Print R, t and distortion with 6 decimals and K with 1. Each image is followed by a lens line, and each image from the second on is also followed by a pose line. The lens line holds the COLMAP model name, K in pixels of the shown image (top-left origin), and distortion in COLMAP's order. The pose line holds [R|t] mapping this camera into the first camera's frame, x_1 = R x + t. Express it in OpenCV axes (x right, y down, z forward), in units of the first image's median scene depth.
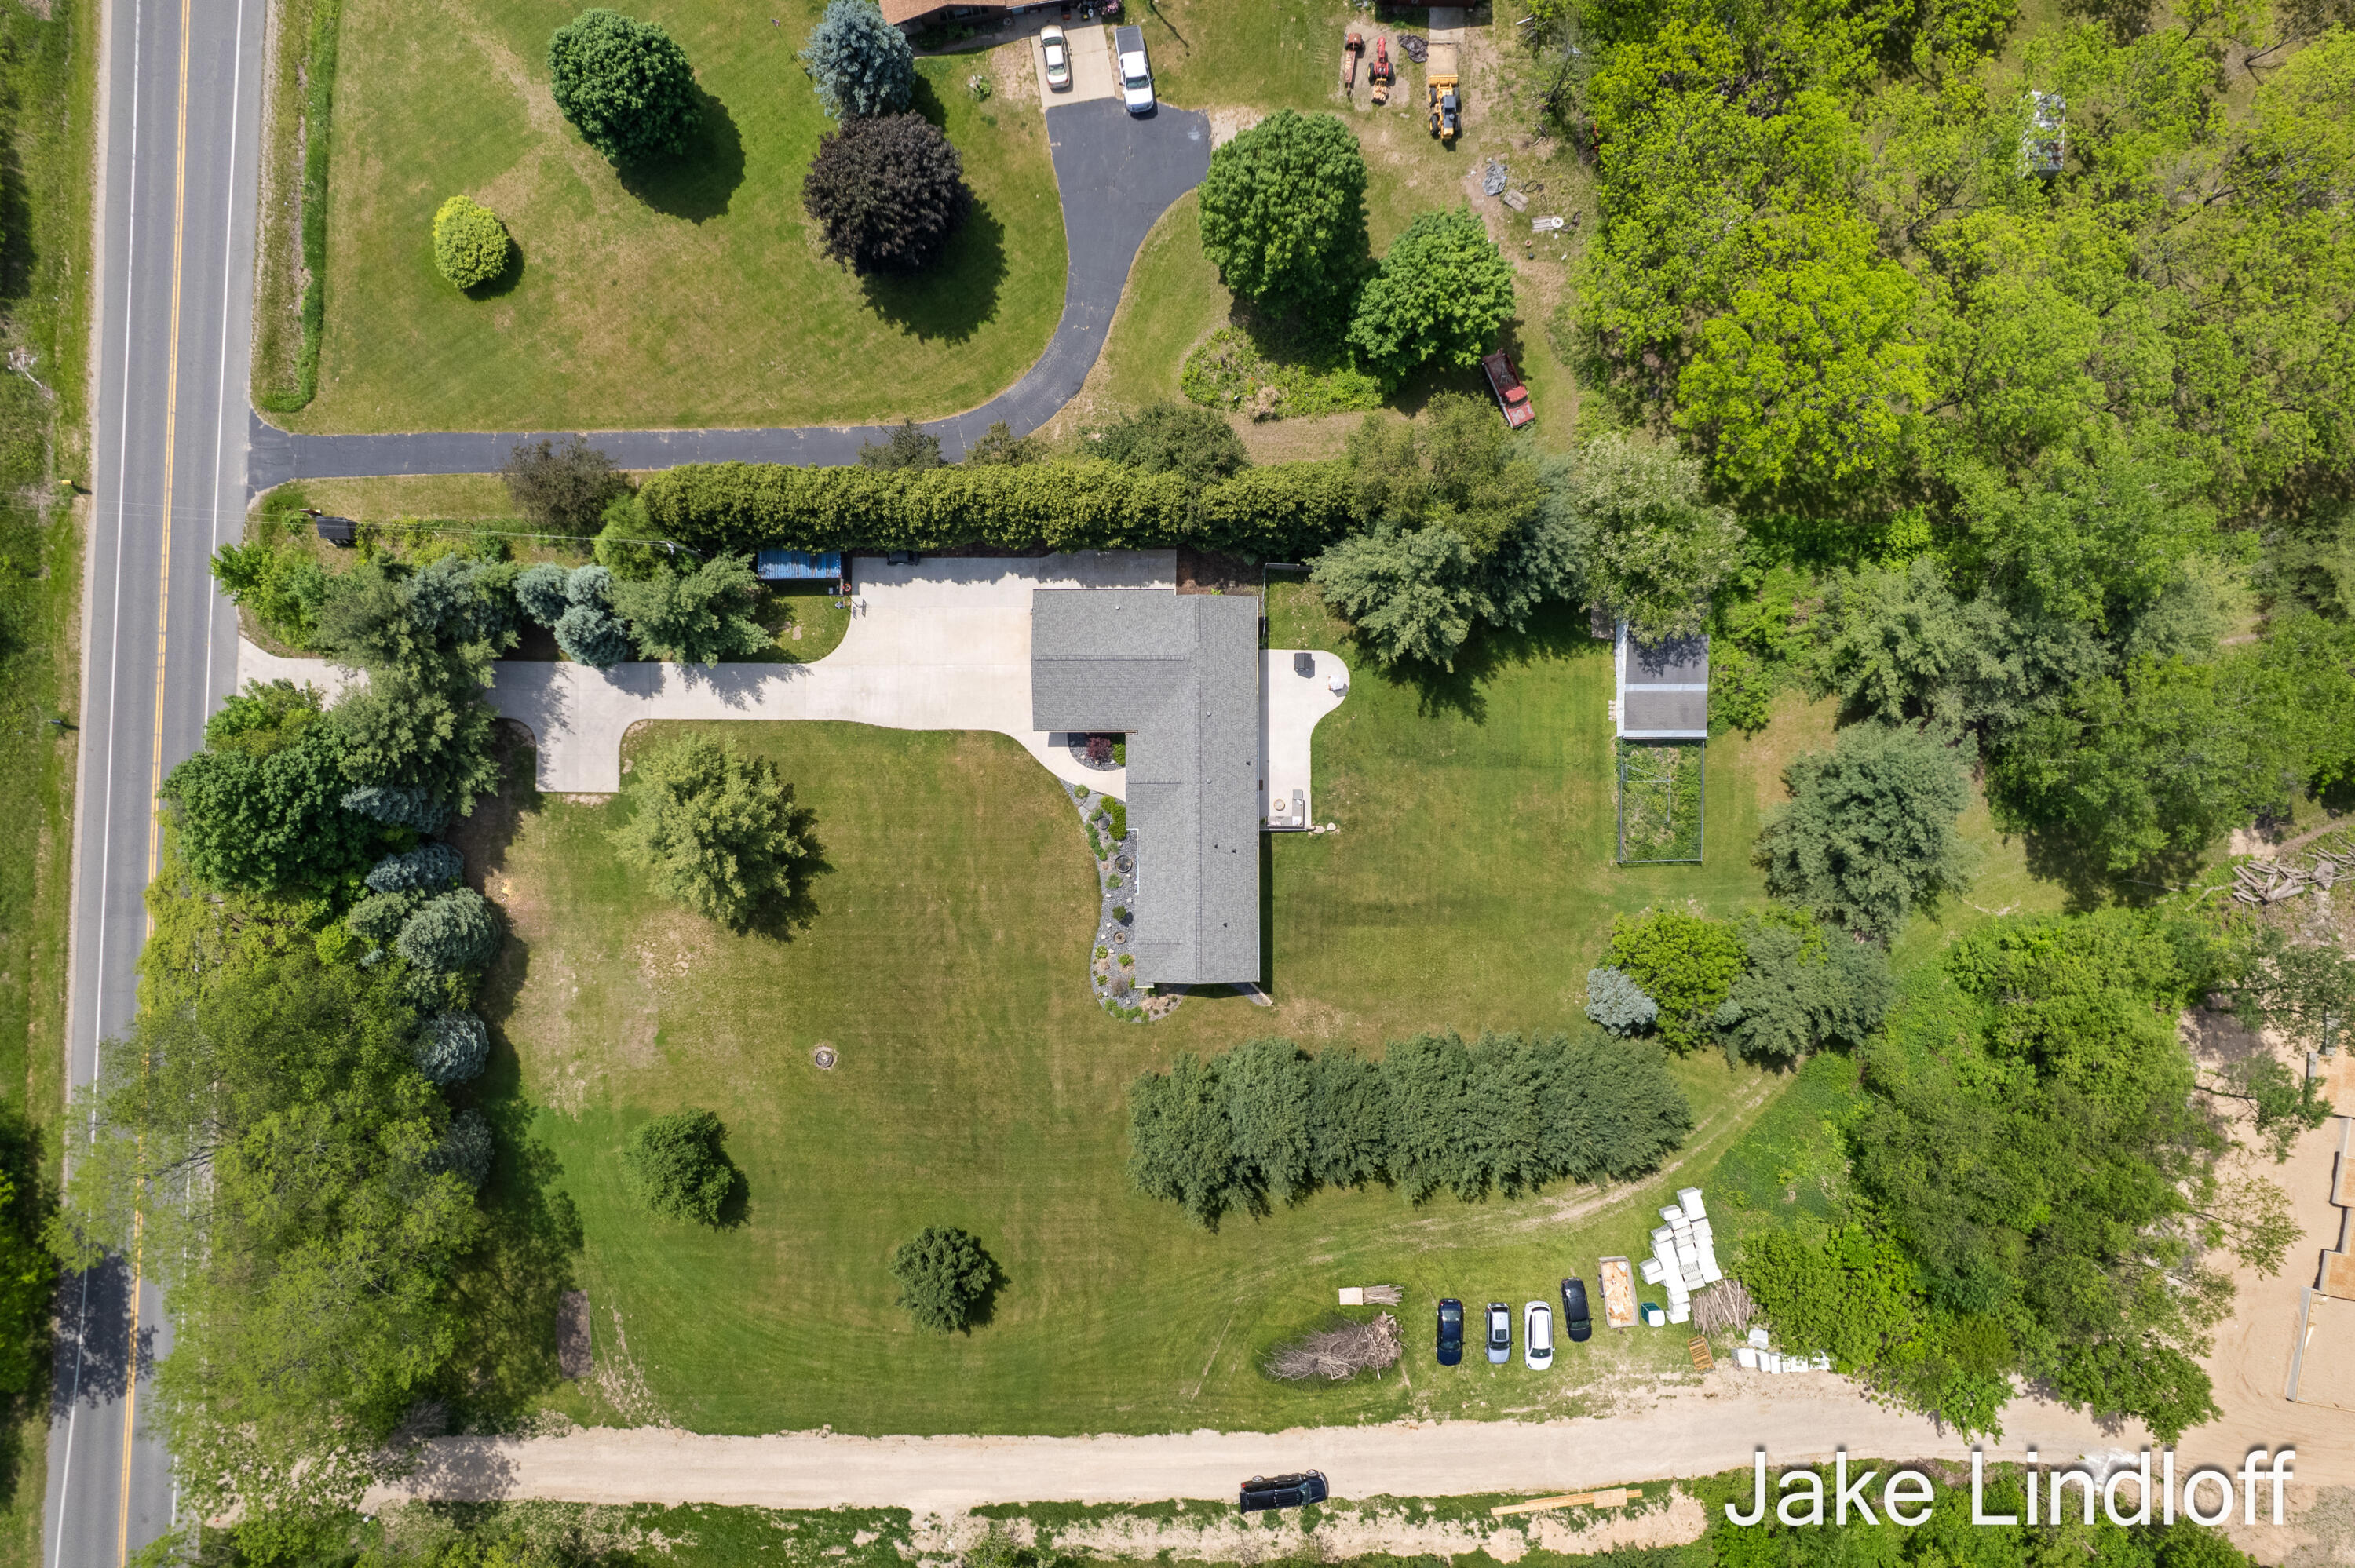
lens RADIAL K [[1498.9, 0, 1181.9], [0, 1498.9, 776.5], [0, 0, 1]] dist [-0.019546, 0.001847]
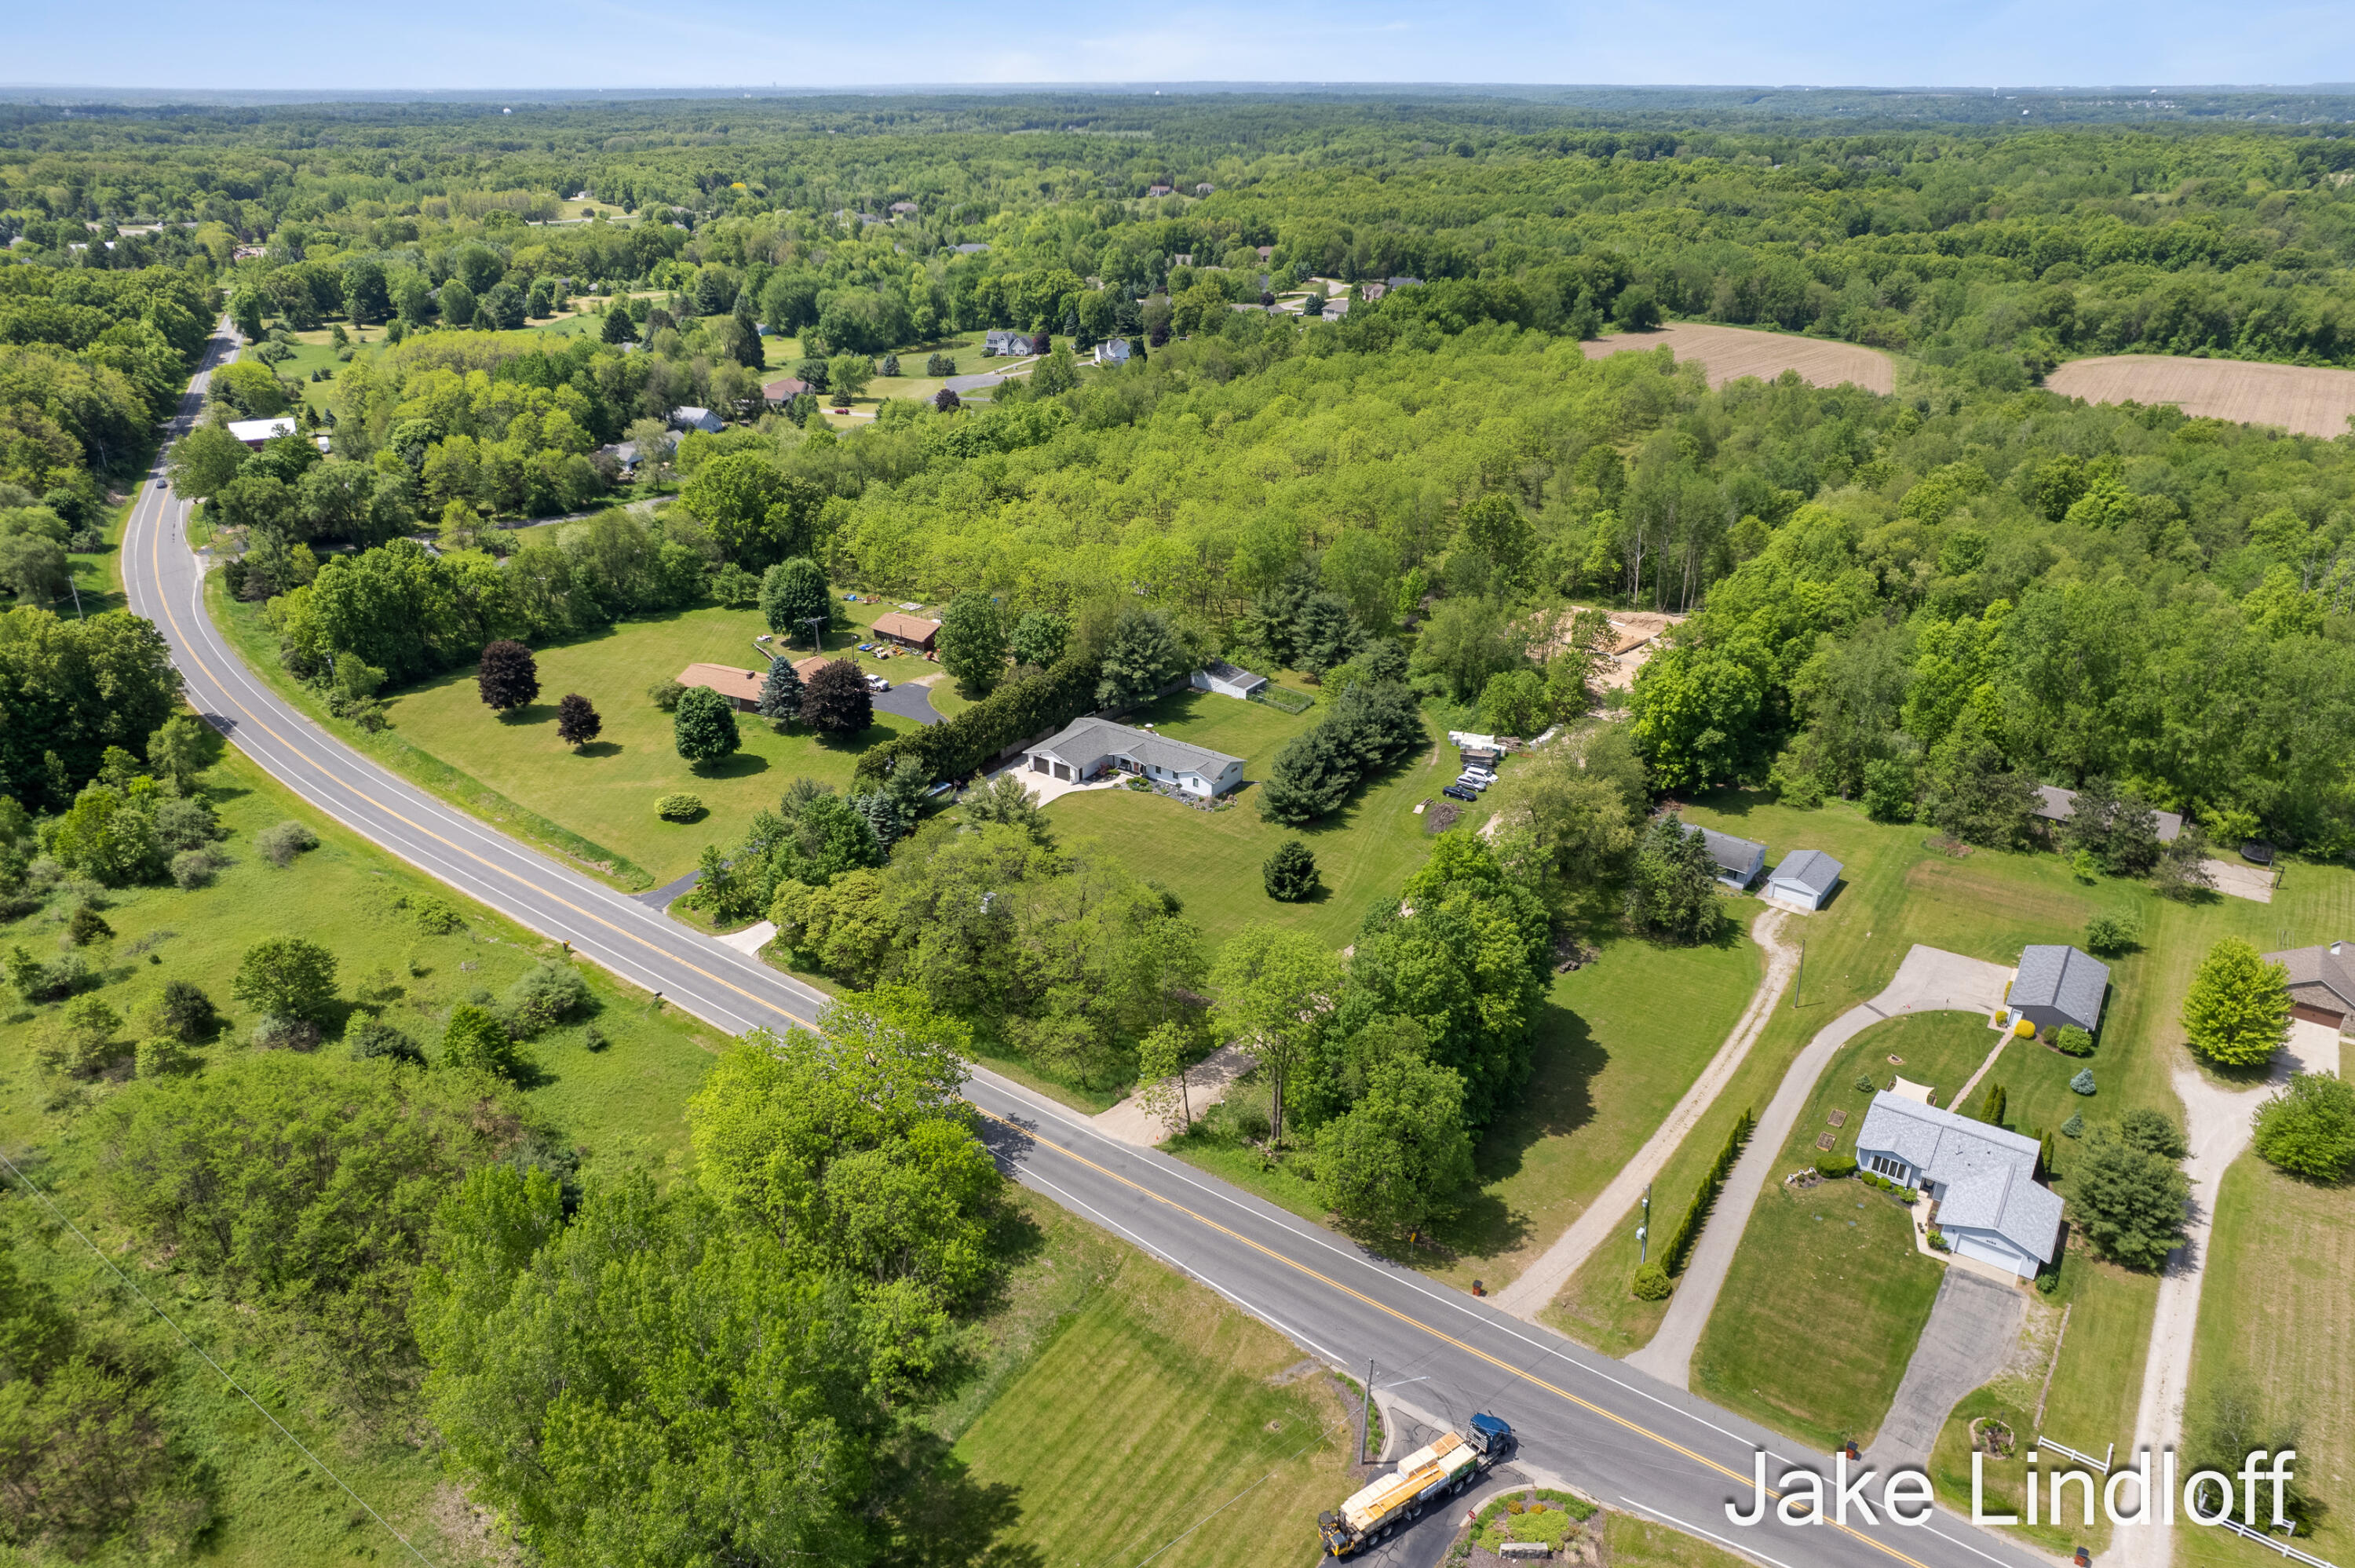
lens RADIAL K [[1486.9, 0, 1177.5], [0, 1486.9, 784.0], [0, 0, 1]] dist [-0.014827, 0.003029]
pose [[0.574980, -0.358975, 0.735211, -1.424302], [0.818142, 0.259390, -0.513187, 1.051895], [-0.006485, 0.896579, 0.442837, 0.151540]]
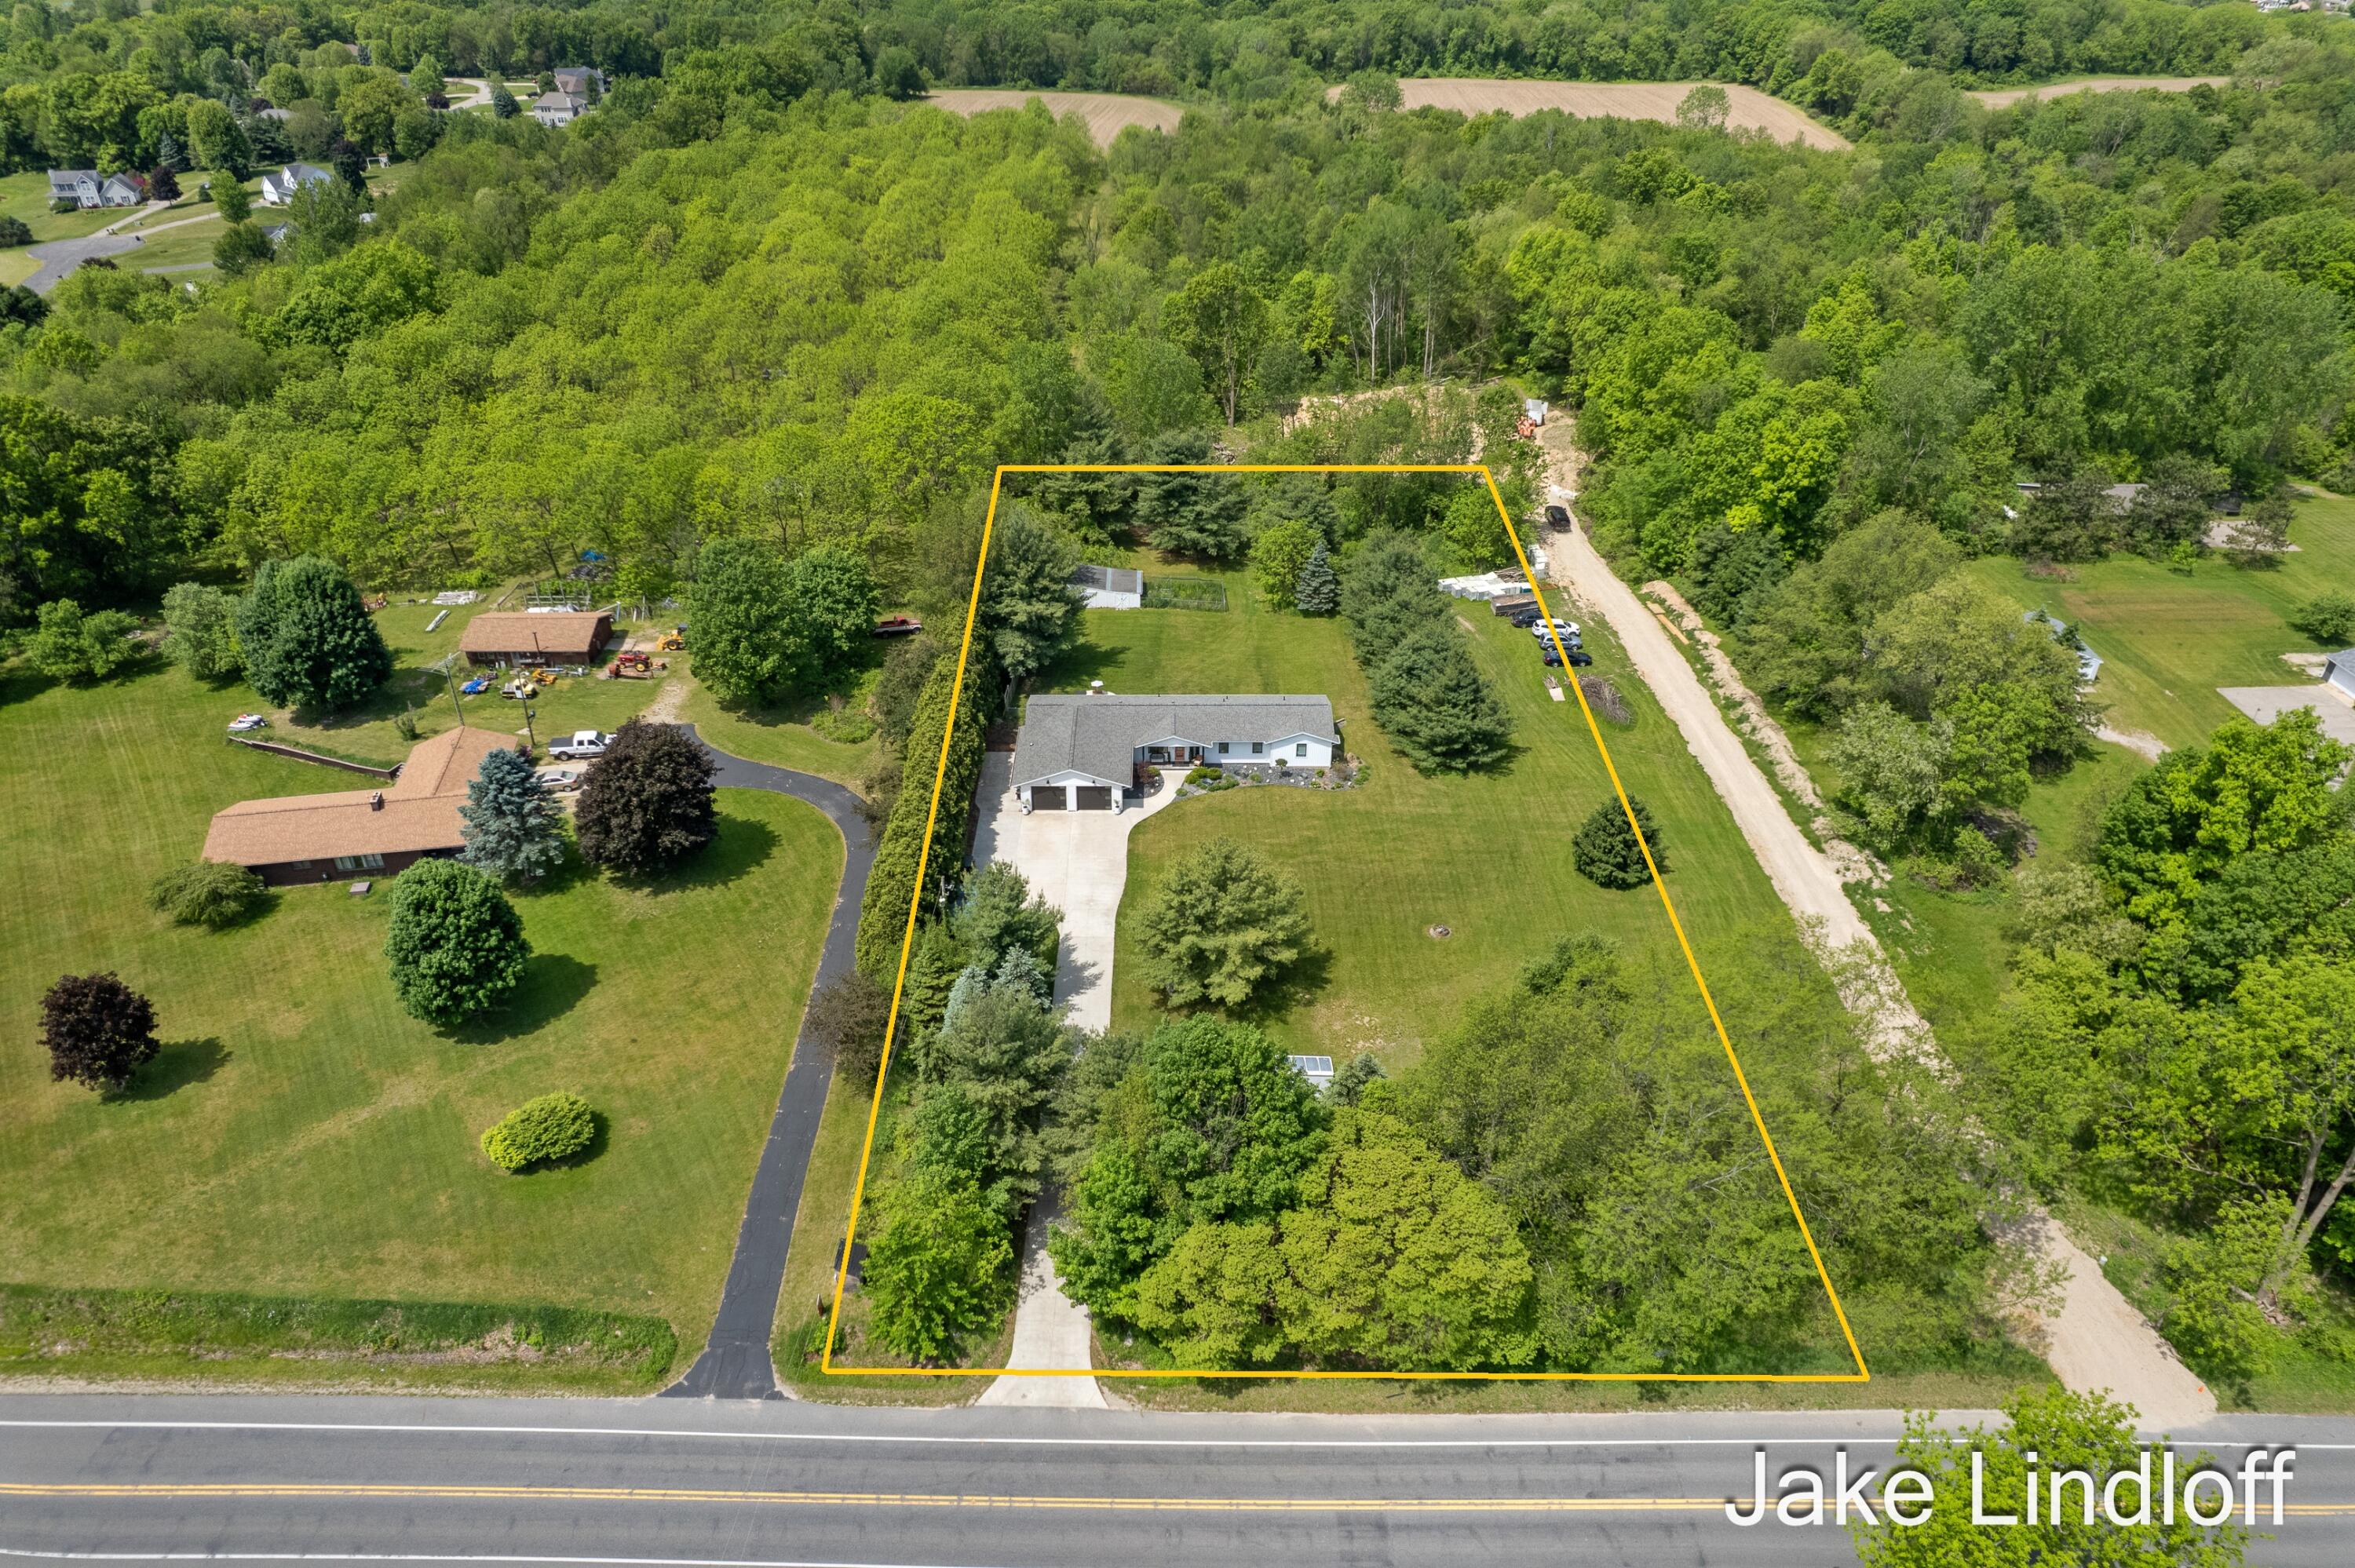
lens RADIAL K [[1505.1, 0, 1177.5], [0, 1505.1, 784.0], [0, 0, 1]] dist [-0.092455, 0.086318]
pose [[-0.008754, -0.535387, 0.844561, -1.054944], [0.999813, 0.009881, 0.016627, -0.012806], [-0.017248, 0.844549, 0.535201, 0.365263]]
